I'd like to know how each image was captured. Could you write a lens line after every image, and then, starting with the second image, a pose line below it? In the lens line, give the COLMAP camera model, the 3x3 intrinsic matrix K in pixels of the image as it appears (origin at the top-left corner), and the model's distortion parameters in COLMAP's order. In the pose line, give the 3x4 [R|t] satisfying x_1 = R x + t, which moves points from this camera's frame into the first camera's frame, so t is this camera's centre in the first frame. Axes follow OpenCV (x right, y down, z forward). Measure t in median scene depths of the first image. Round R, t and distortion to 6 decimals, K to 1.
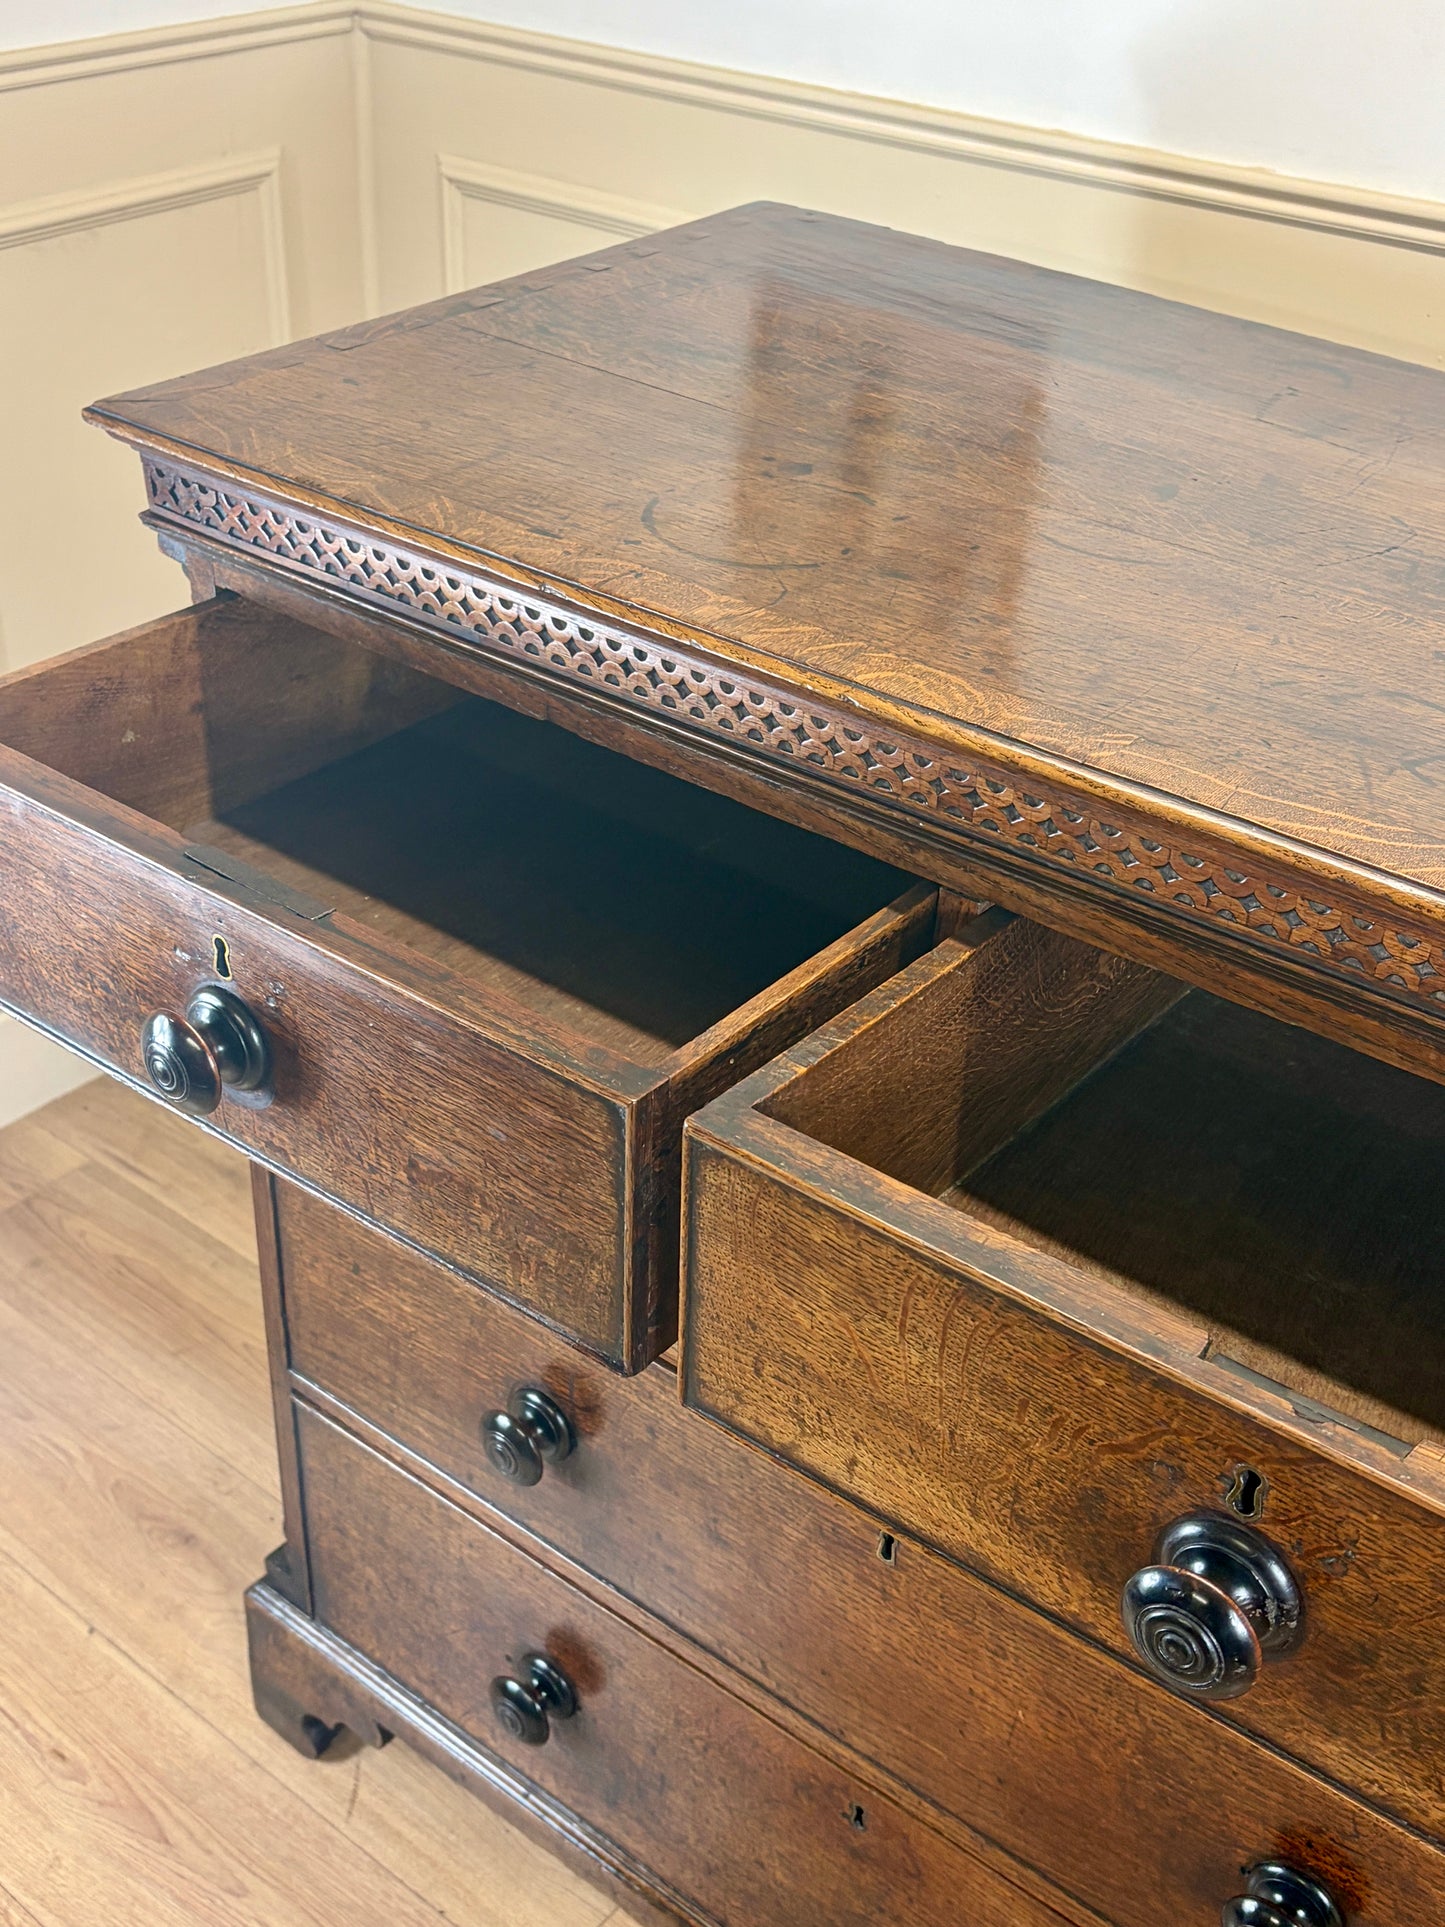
lens RADIAL K [[2234.4, 0, 691.8], [0, 2234.4, 979.1], [0, 0, 1]] dist [0.063816, 0.000000]
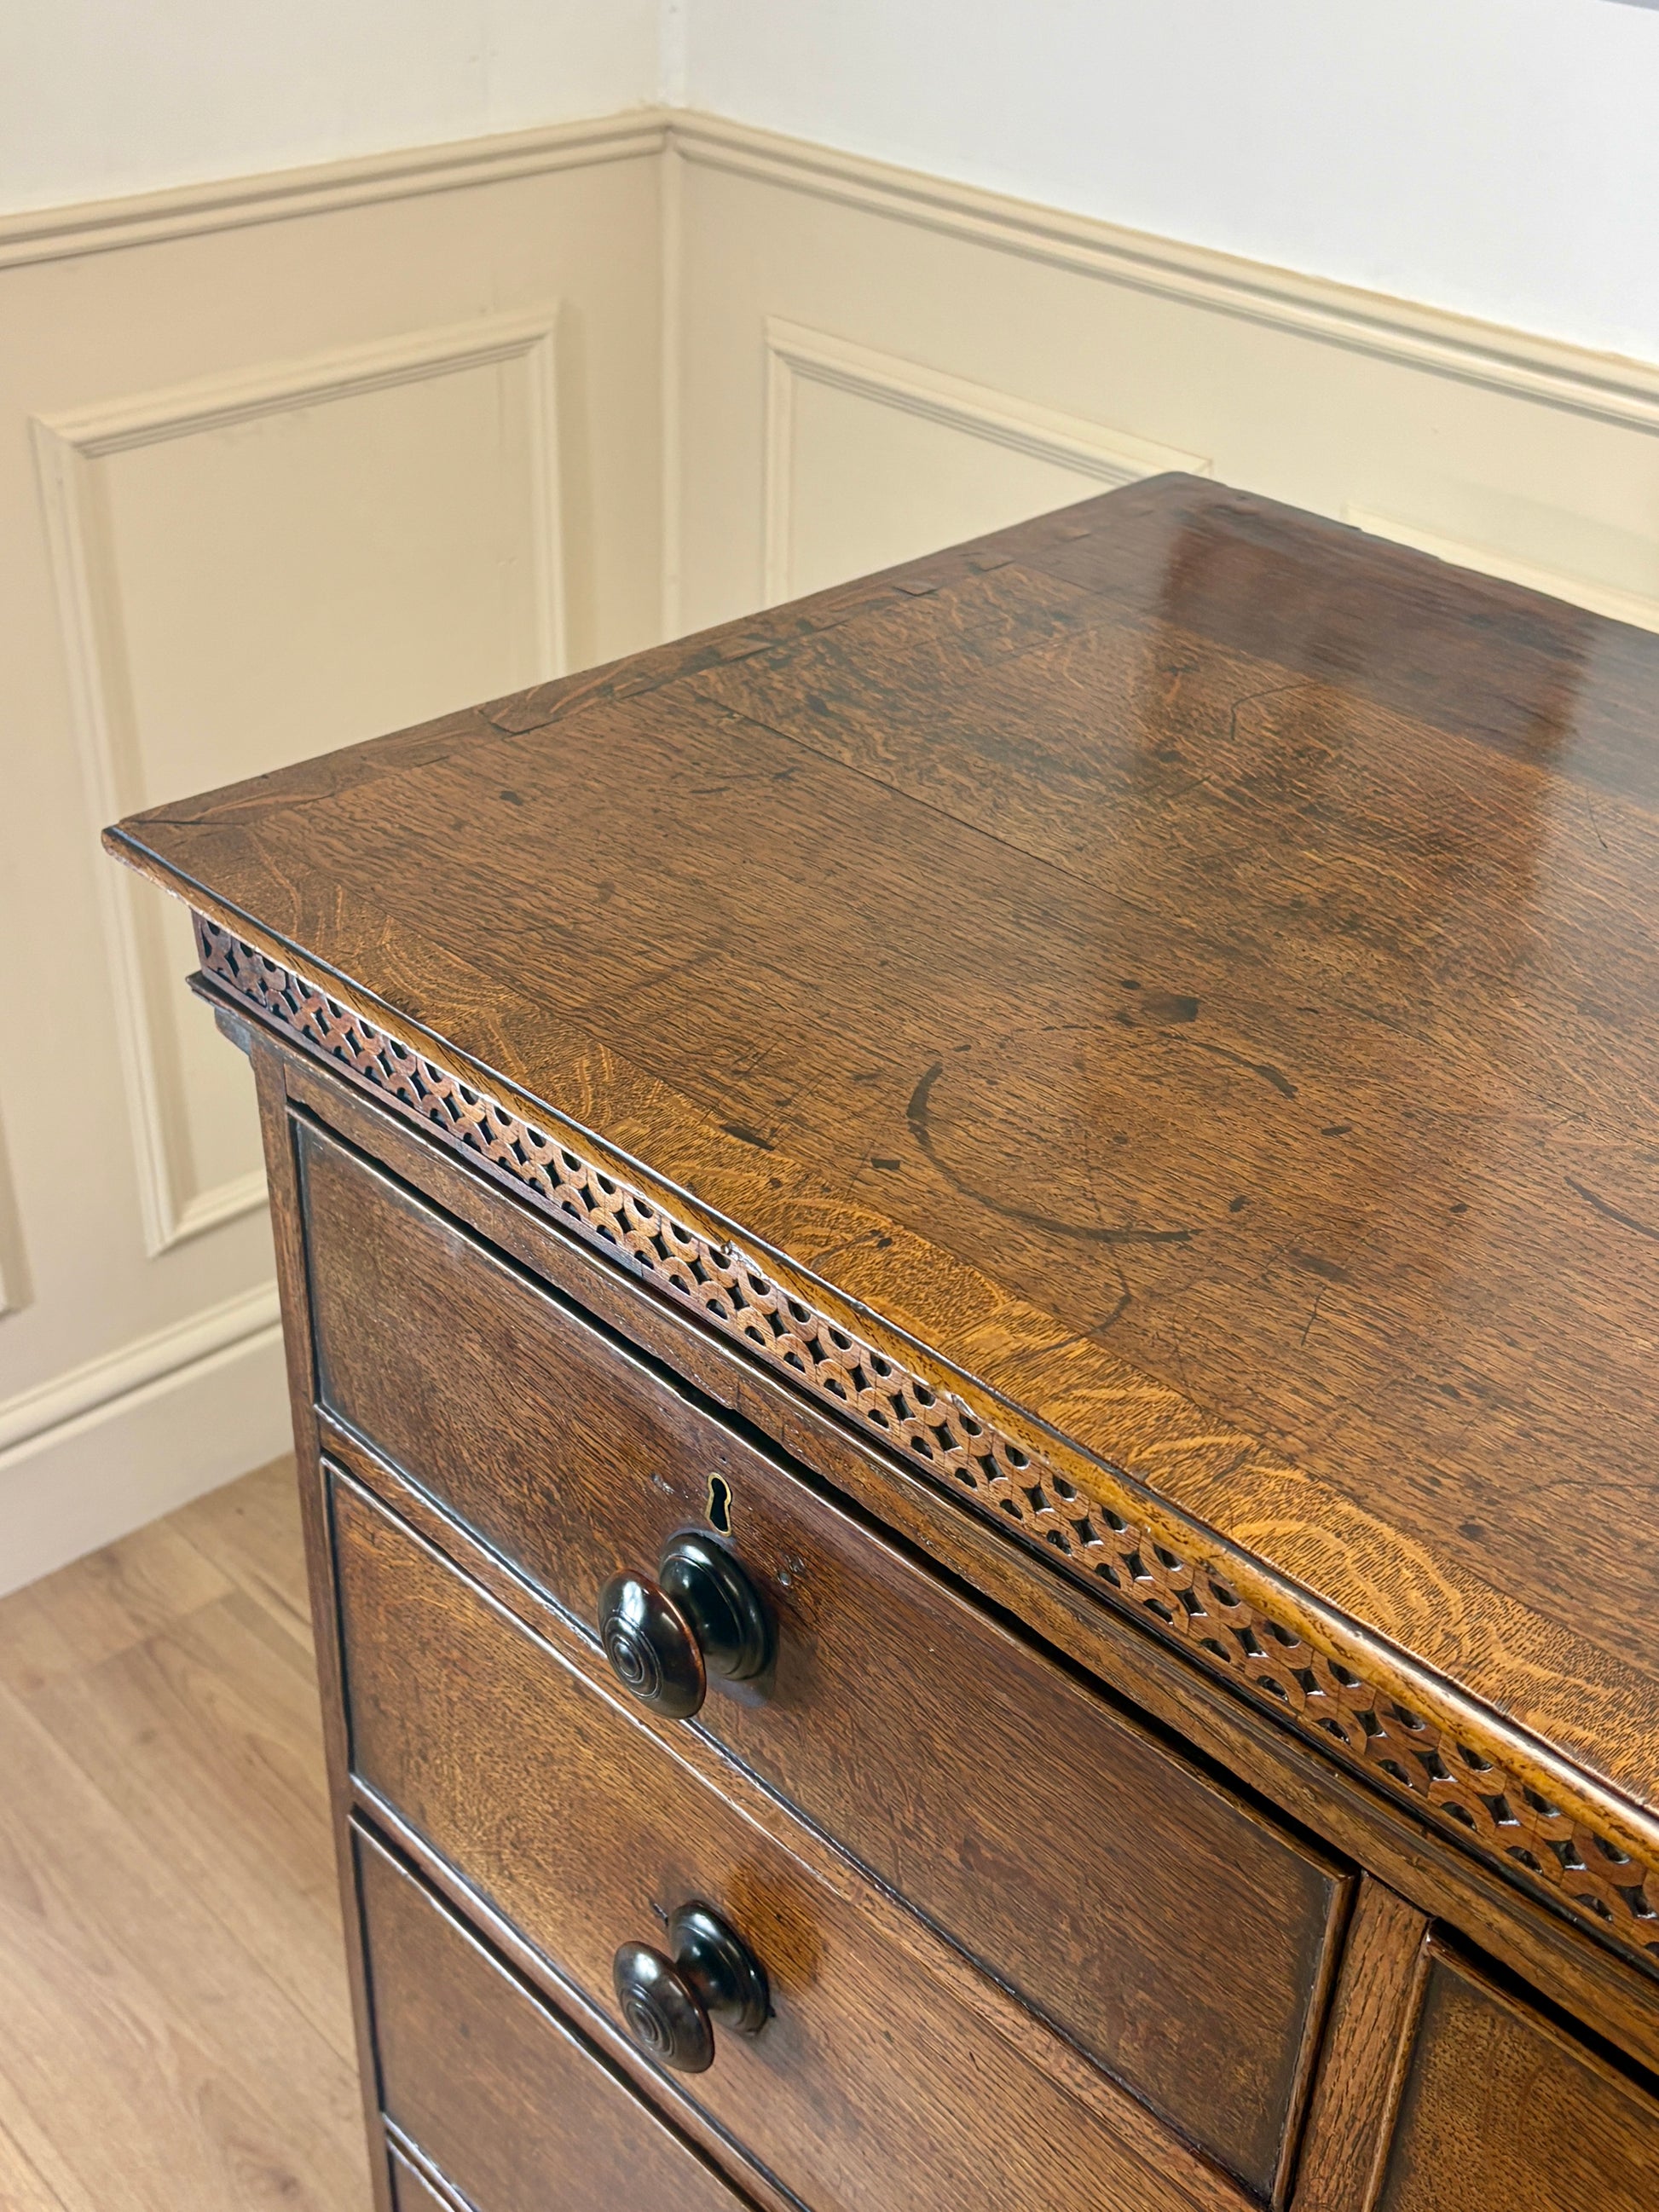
lens RADIAL K [[2565.0, 0, 817.3], [0, 2565.0, 1110.3], [0, 0, 1]] dist [0.063816, 0.000000]
pose [[0.992485, 0.066444, -0.102753, 0.022720], [-0.067548, 0.997689, -0.007299, -0.180100], [0.102031, 0.014185, 0.994680, 0.265112]]
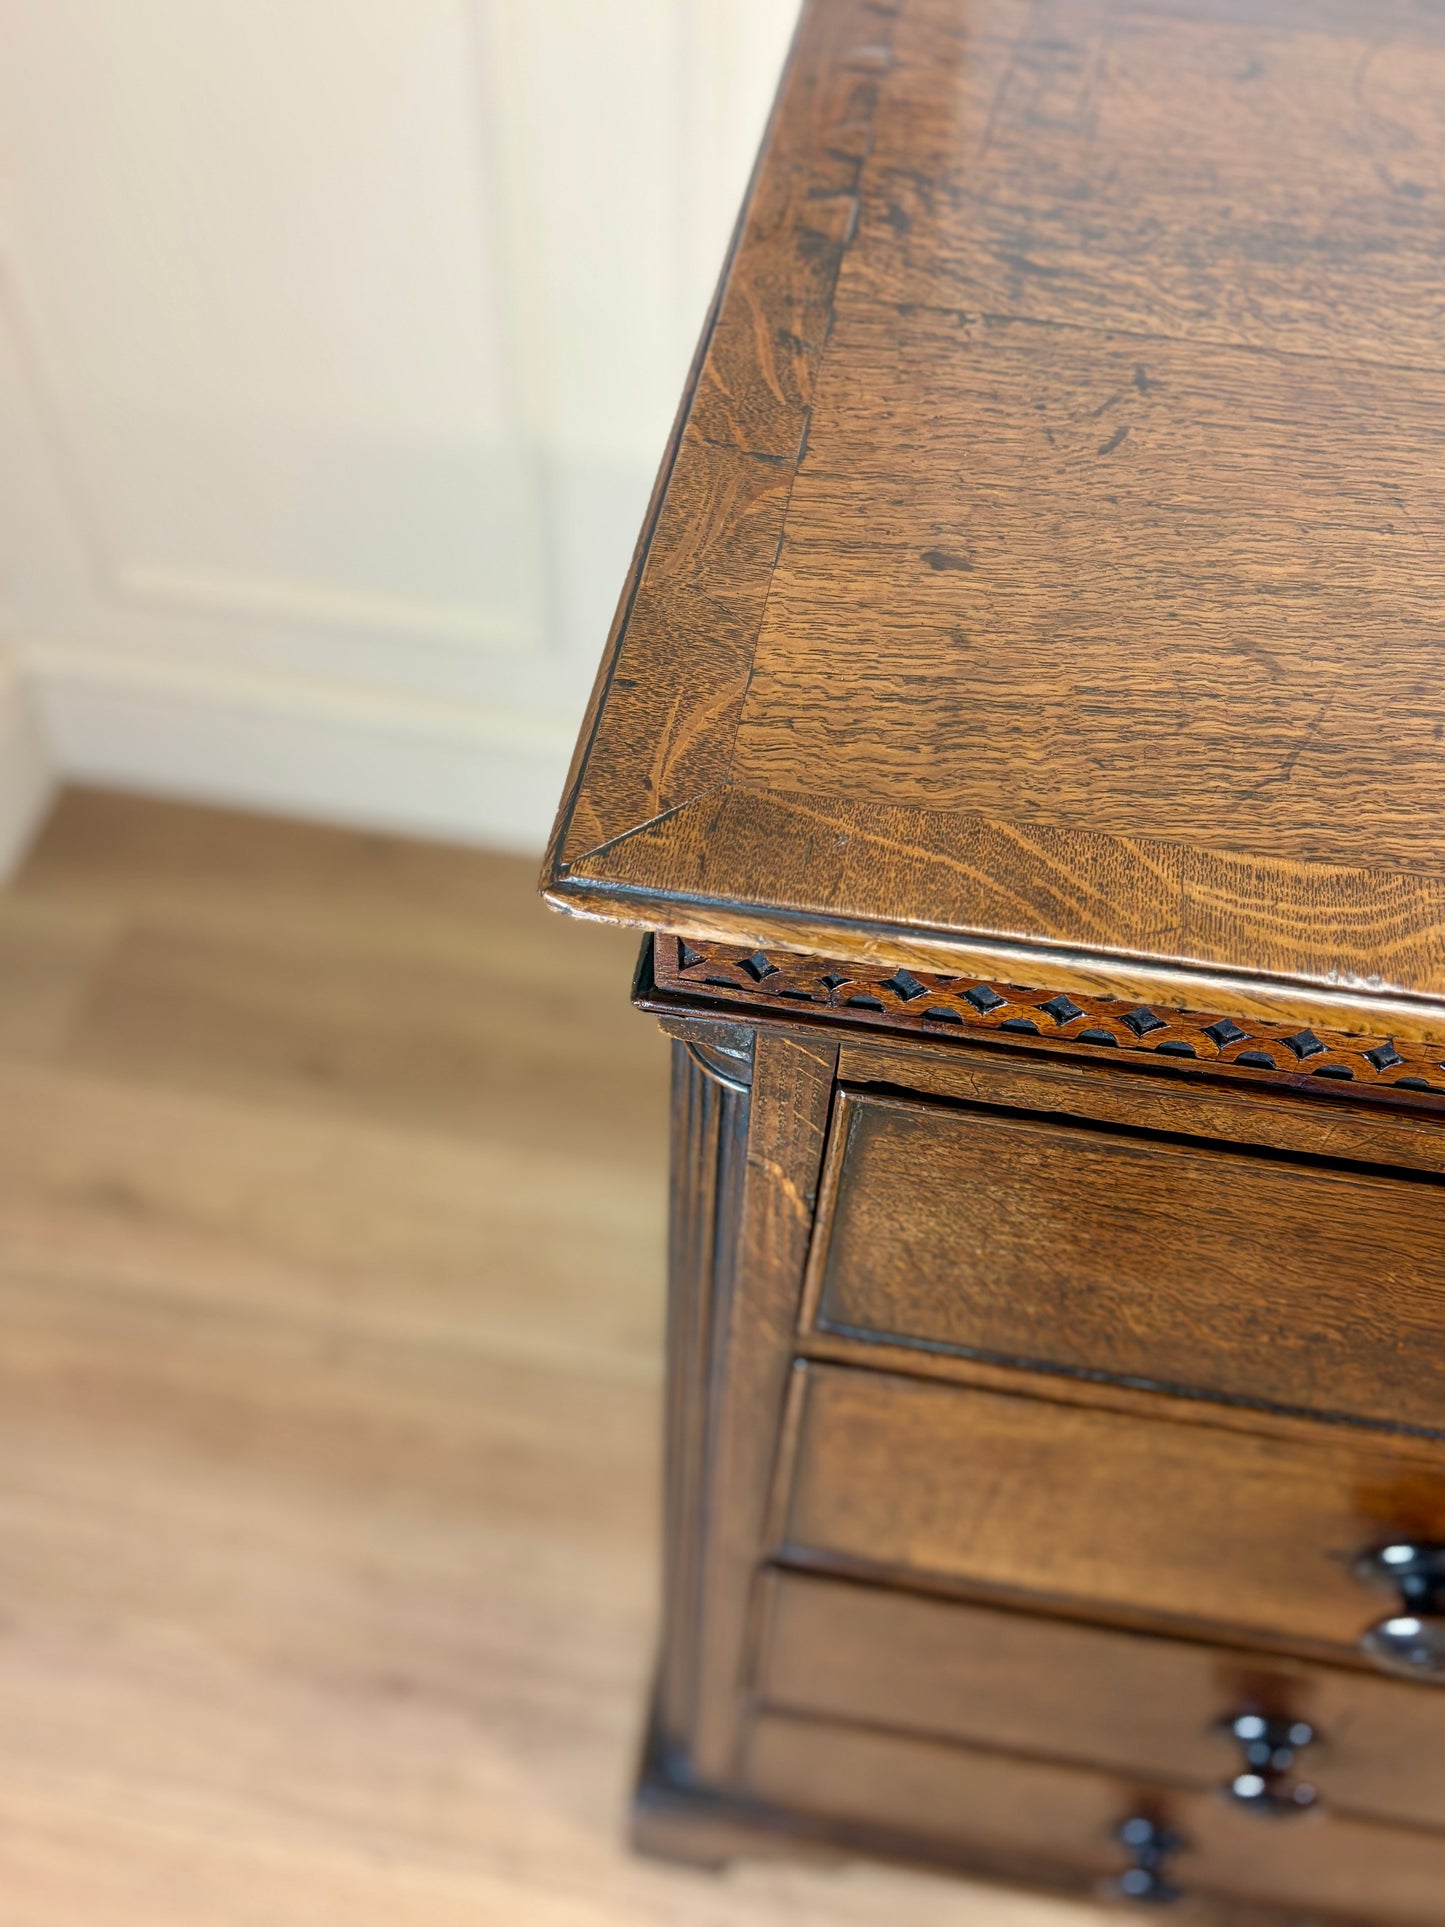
lens RADIAL K [[1737.7, 0, 691.1], [0, 1737.7, 955.9], [0, 0, 1]] dist [0.089953, -0.214065]
pose [[0.869391, -0.396171, 0.295310, -0.347364], [0.272824, 0.883150, 0.381592, -0.357651], [-0.411979, -0.251185, 0.875888, 0.709505]]
